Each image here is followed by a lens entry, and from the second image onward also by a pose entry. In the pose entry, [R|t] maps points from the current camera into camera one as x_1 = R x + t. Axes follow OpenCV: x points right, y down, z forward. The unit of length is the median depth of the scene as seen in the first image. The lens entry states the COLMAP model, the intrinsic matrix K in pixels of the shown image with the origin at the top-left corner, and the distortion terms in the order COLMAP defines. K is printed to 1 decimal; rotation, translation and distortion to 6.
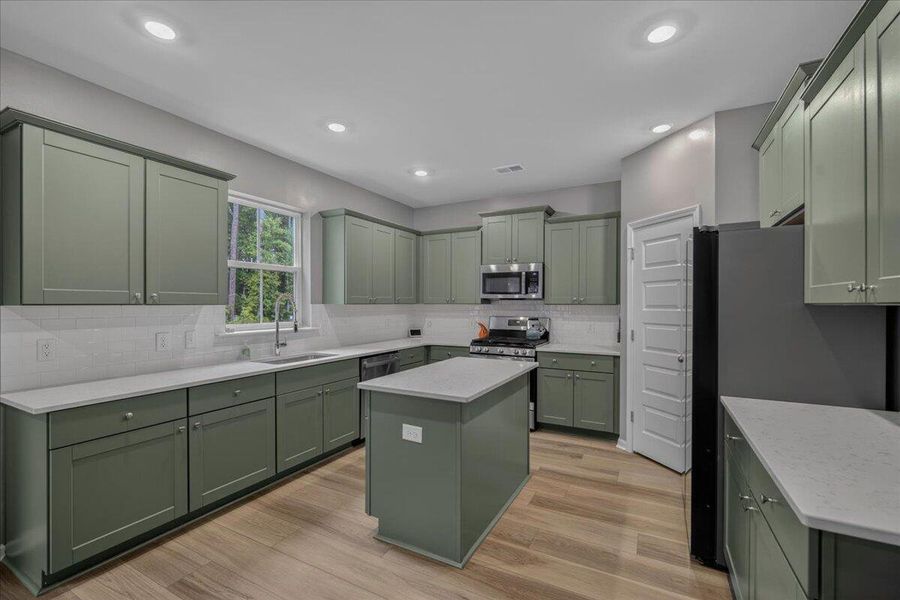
lens RADIAL K [[391.5, 0, 446.9], [0, 391.5, 303.5], [0, 0, 1]] dist [-0.006351, 0.001979]
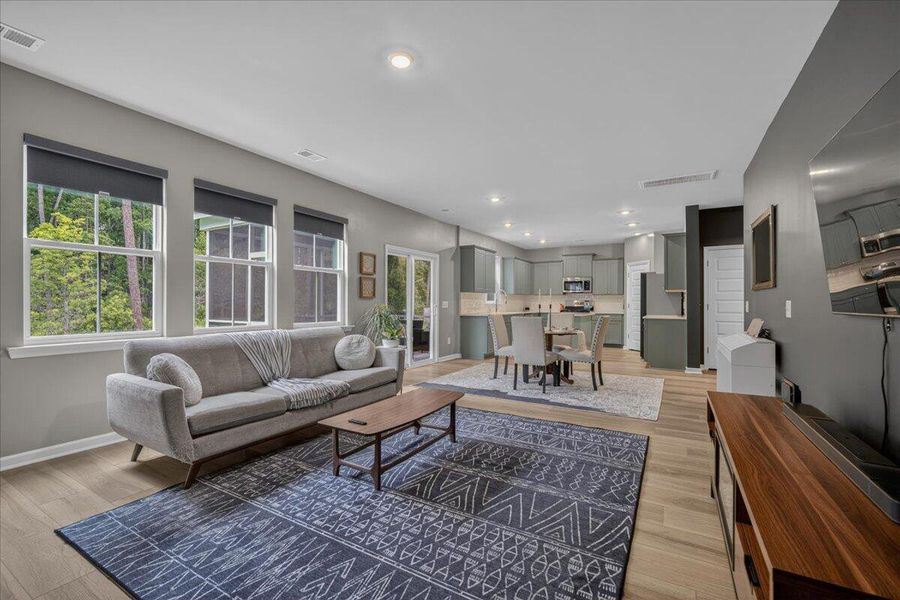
lens RADIAL K [[391.5, 0, 446.9], [0, 391.5, 303.5], [0, 0, 1]] dist [-0.006351, 0.001979]
pose [[0.999572, -0.001042, -0.029245, -0.657634], [0.001069, 0.999999, 0.000914, 0.061522], [0.029244, -0.000944, 0.999572, -1.629596]]
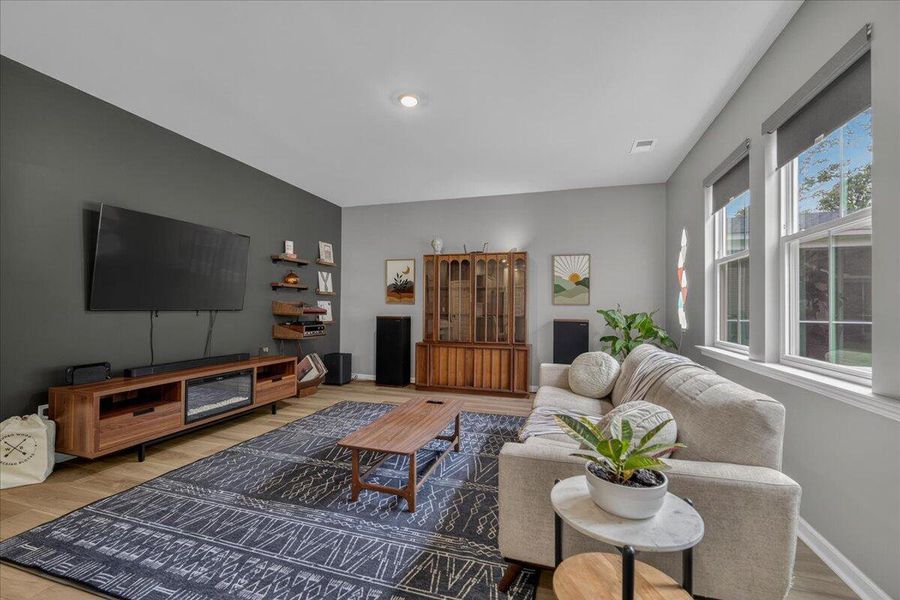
lens RADIAL K [[391.5, 0, 446.9], [0, 391.5, 303.5], [0, 0, 1]] dist [-0.006351, 0.001979]
pose [[-0.981377, -0.017767, -0.191266, -0.688855], [-0.016214, 0.999822, -0.009682, 0.058471], [0.191404, -0.006401, -0.981491, -0.135633]]
